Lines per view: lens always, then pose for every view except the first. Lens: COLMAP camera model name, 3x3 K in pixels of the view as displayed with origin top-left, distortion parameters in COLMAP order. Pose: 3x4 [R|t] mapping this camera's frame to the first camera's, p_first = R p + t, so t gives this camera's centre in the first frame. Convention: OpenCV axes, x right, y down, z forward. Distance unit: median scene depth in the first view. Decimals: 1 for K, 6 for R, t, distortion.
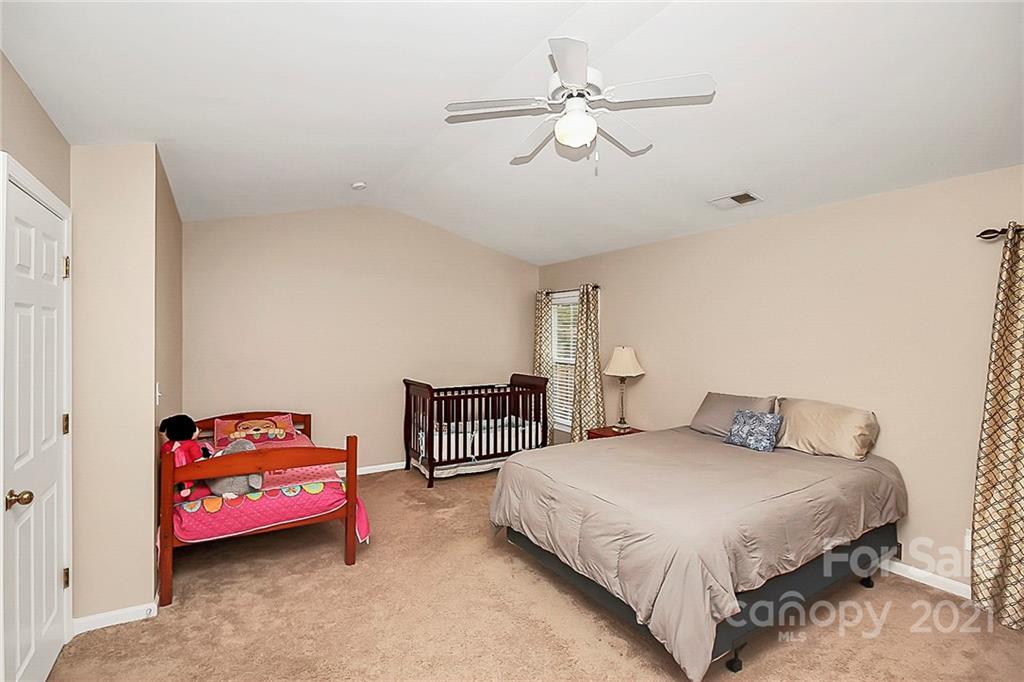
lens RADIAL K [[493.3, 0, 512.3], [0, 493.3, 336.7], [0, 0, 1]] dist [-0.000542, -0.000192]
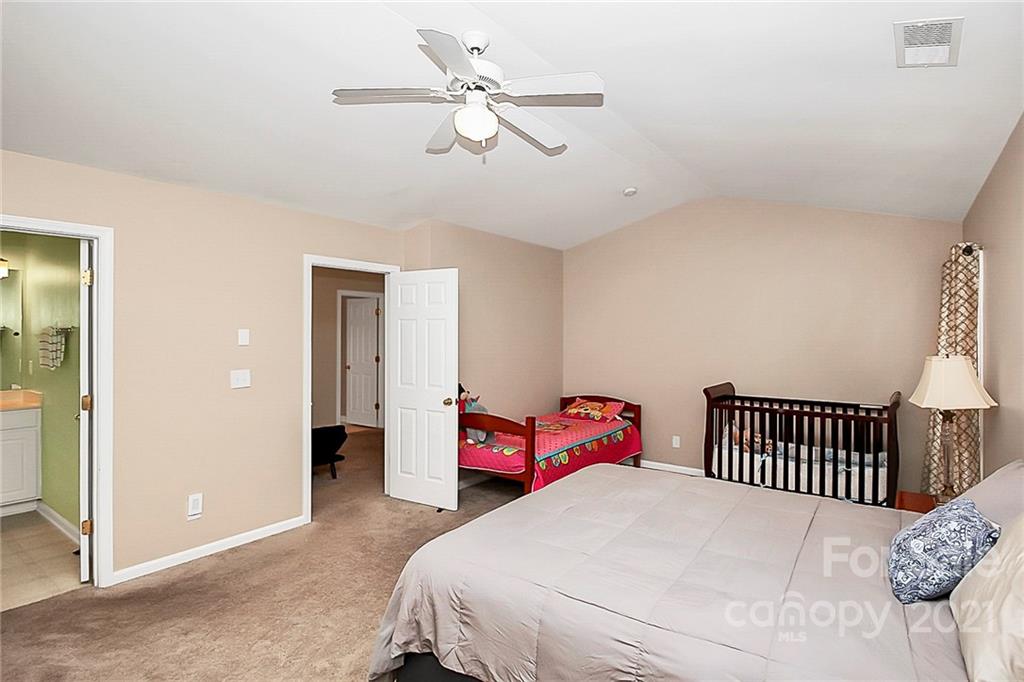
lens RADIAL K [[493.3, 0, 512.3], [0, 493.3, 336.7], [0, 0, 1]] dist [-0.000542, -0.000192]
pose [[0.415359, 0.010634, -0.909596, 0.462138], [-0.009671, 0.999927, 0.007274, -0.000069], [0.909606, 0.005776, 0.415431, 0.285719]]
